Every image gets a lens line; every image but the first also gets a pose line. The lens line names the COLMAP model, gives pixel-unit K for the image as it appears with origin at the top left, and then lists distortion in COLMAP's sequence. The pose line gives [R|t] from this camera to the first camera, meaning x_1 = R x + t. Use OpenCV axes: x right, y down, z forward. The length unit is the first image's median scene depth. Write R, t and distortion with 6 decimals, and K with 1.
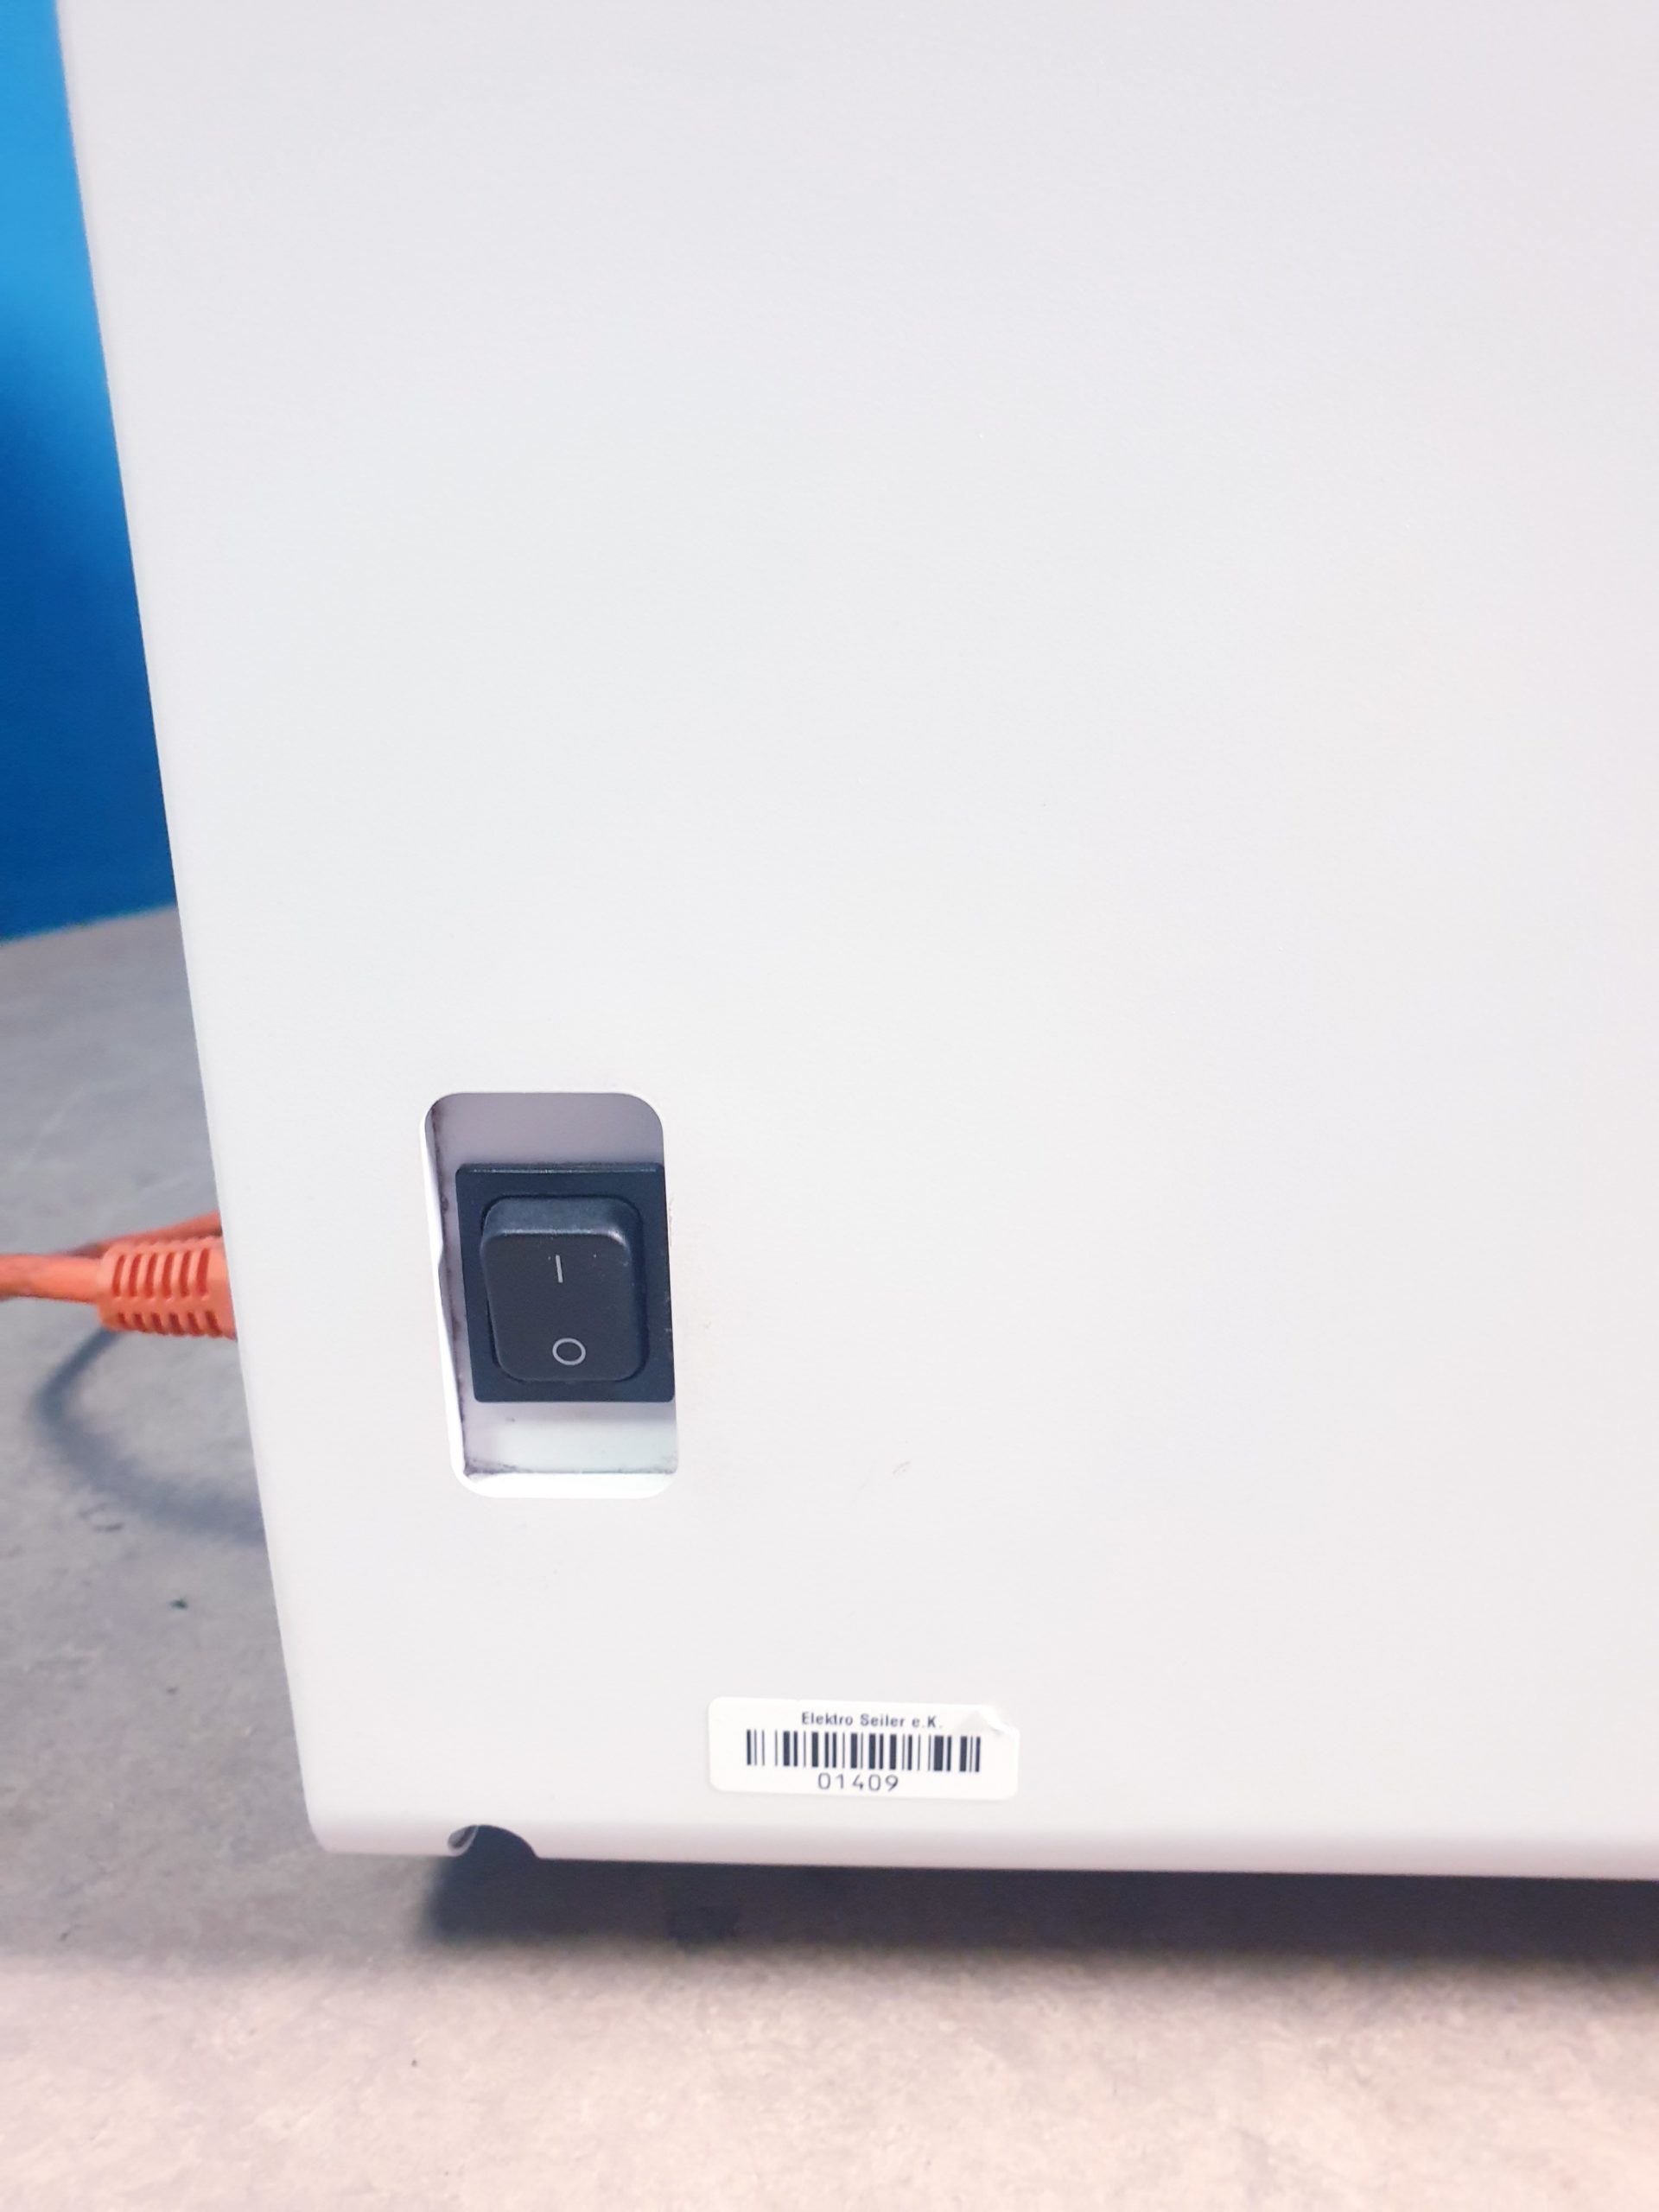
lens RADIAL K [[1655.2, 0, 829.5], [0, 1655.2, 1106.0], [0, 0, 1]] dist [-0.008045, 0.003755]
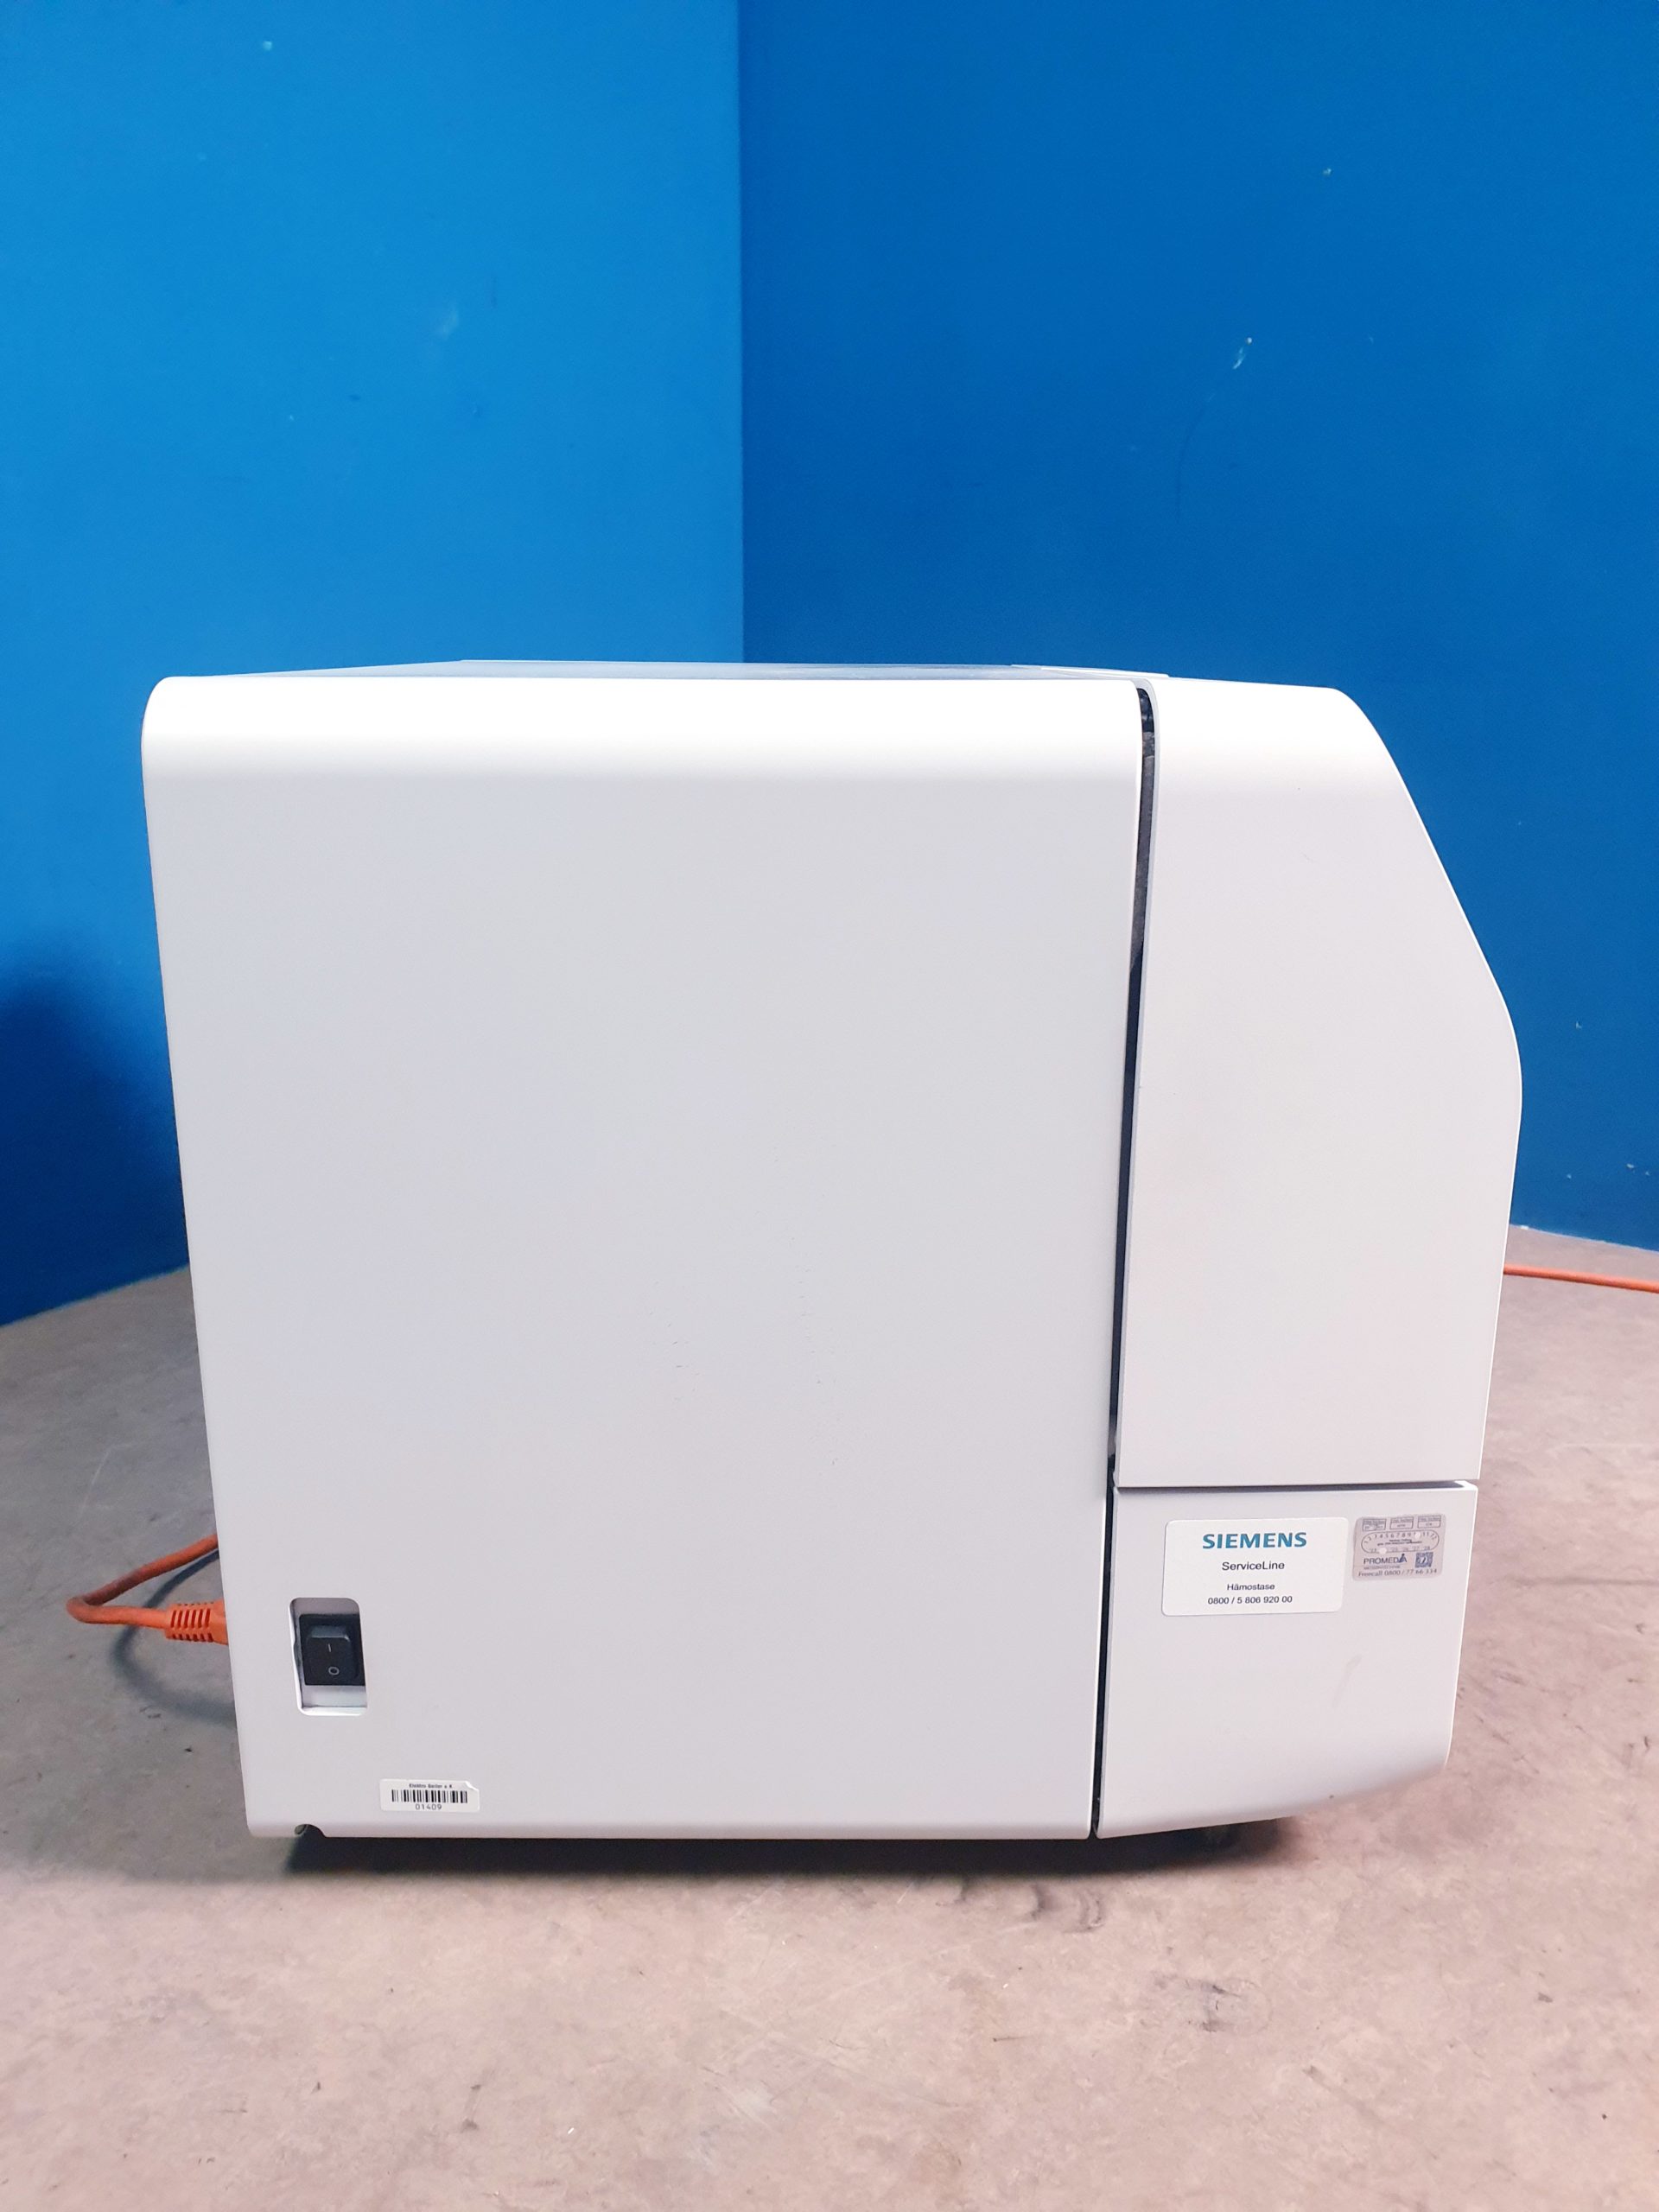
lens RADIAL K [[1697.9, 0, 829.5], [0, 1697.9, 1106.0], [0, 0, 1]] dist [-0.079377, 0.144712]
pose [[0.999049, 0.005846, 0.043214, 0.598752], [-0.002809, 0.997542, -0.070009, -0.654709], [-0.043517, 0.069821, 0.996610, -2.168408]]
